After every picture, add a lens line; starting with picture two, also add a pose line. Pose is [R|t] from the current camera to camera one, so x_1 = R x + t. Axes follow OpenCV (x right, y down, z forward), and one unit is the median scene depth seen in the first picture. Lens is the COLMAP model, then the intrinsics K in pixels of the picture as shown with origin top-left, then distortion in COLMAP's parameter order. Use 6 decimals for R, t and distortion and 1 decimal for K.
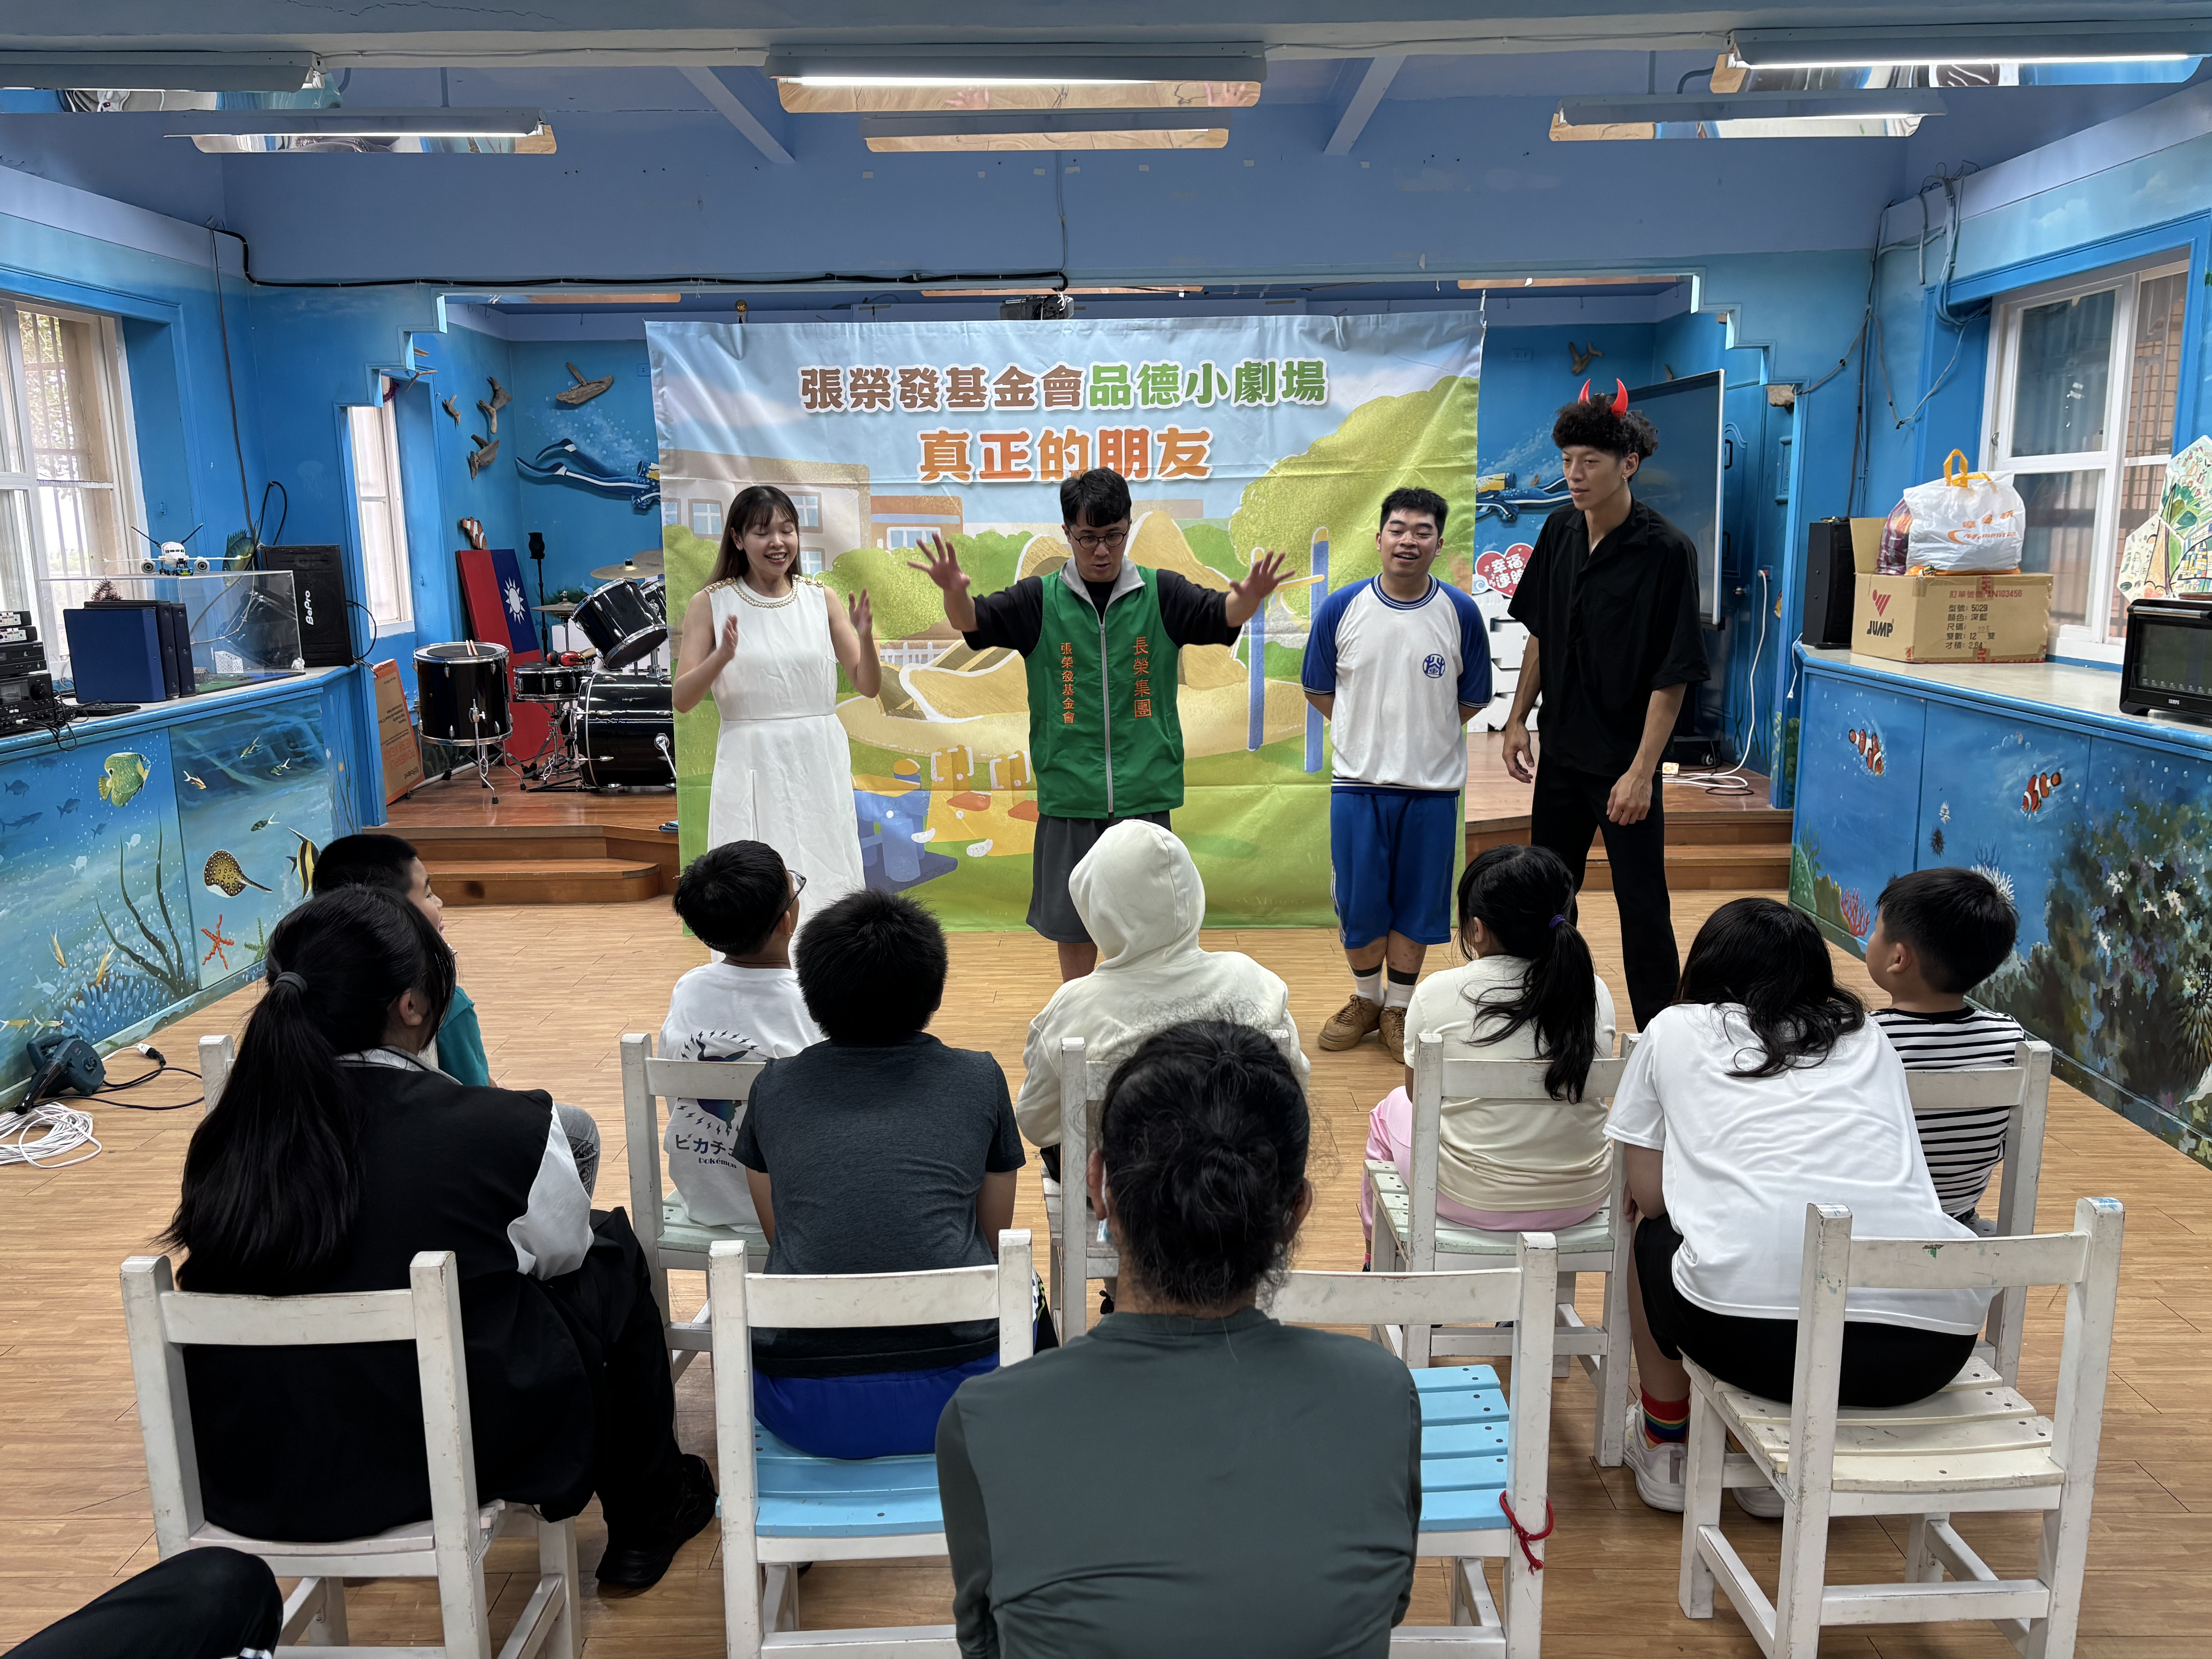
lens RADIAL K [[1657.4, 0, 1106.0], [0, 1657.4, 829.5], [0, 0, 1]] dist [0.045160, -0.040945]
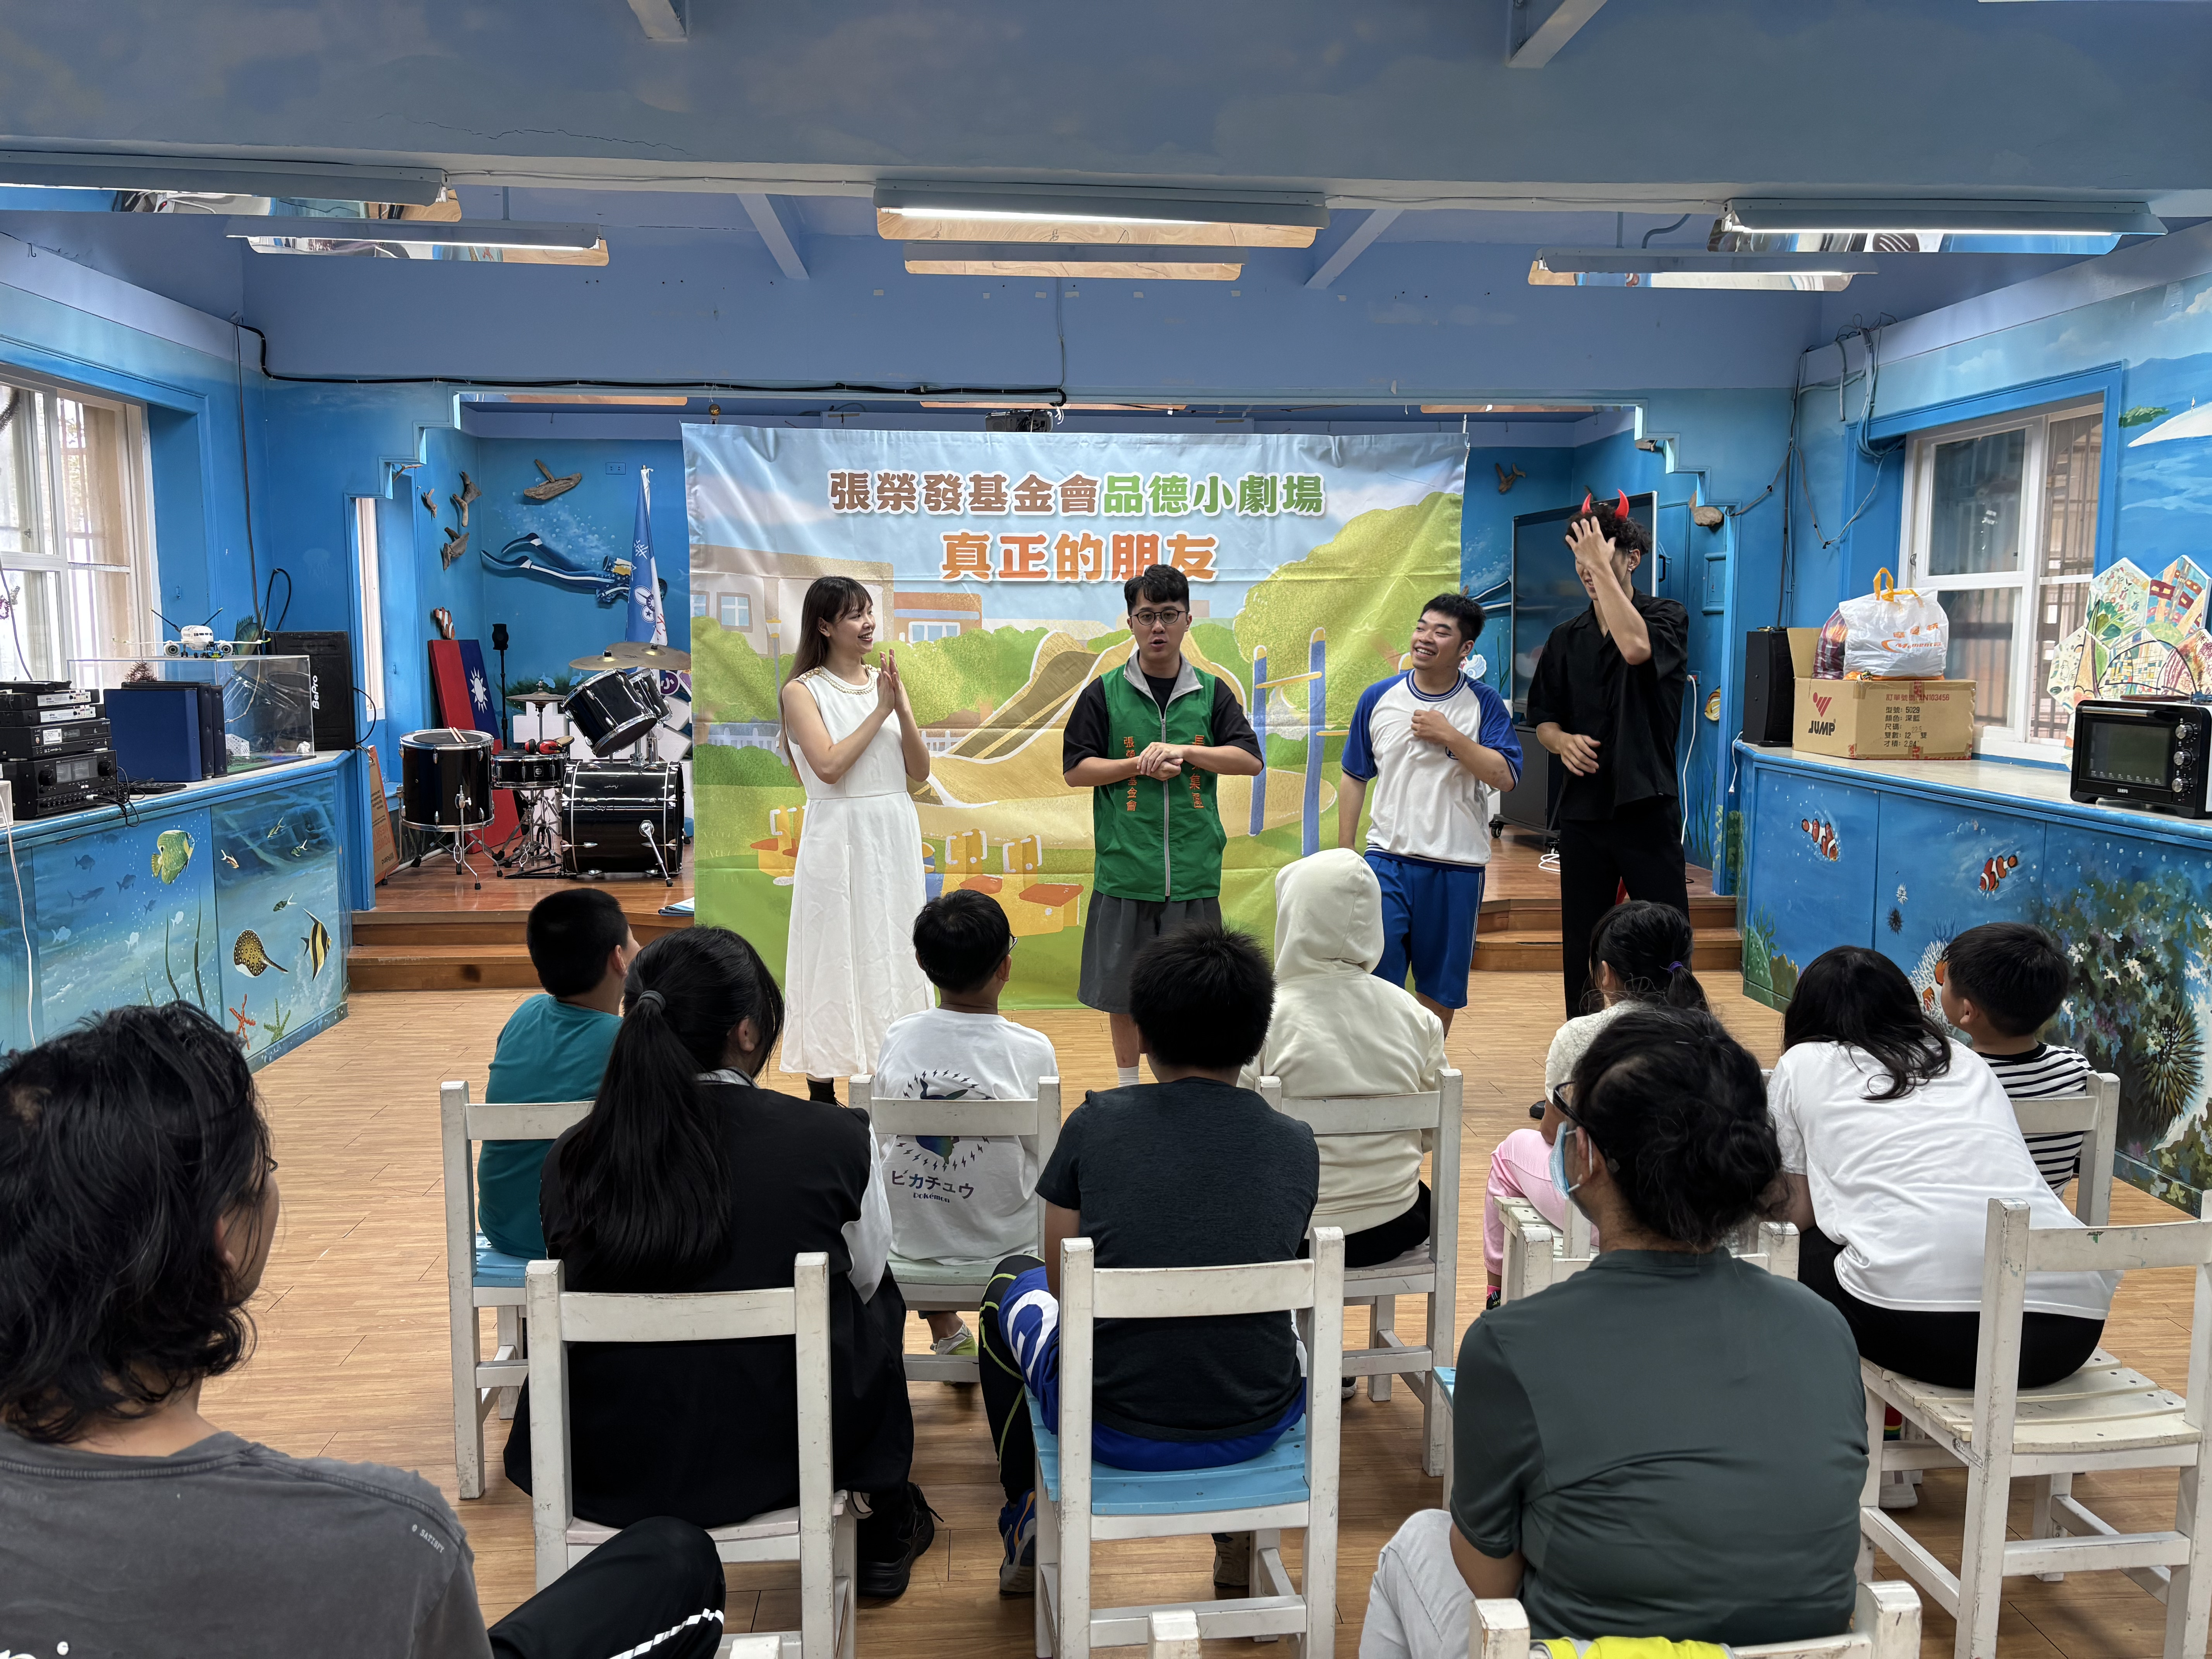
lens RADIAL K [[1651.5, 0, 1106.3], [0, 1651.5, 801.2], [0, 0, 1]] dist [0.068332, -0.076935]
pose [[0.996500, 0.006641, 0.083330, -0.095777], [-0.000080, 0.996914, -0.078499, 0.013503], [-0.083595, 0.078218, 0.993425, -0.041407]]
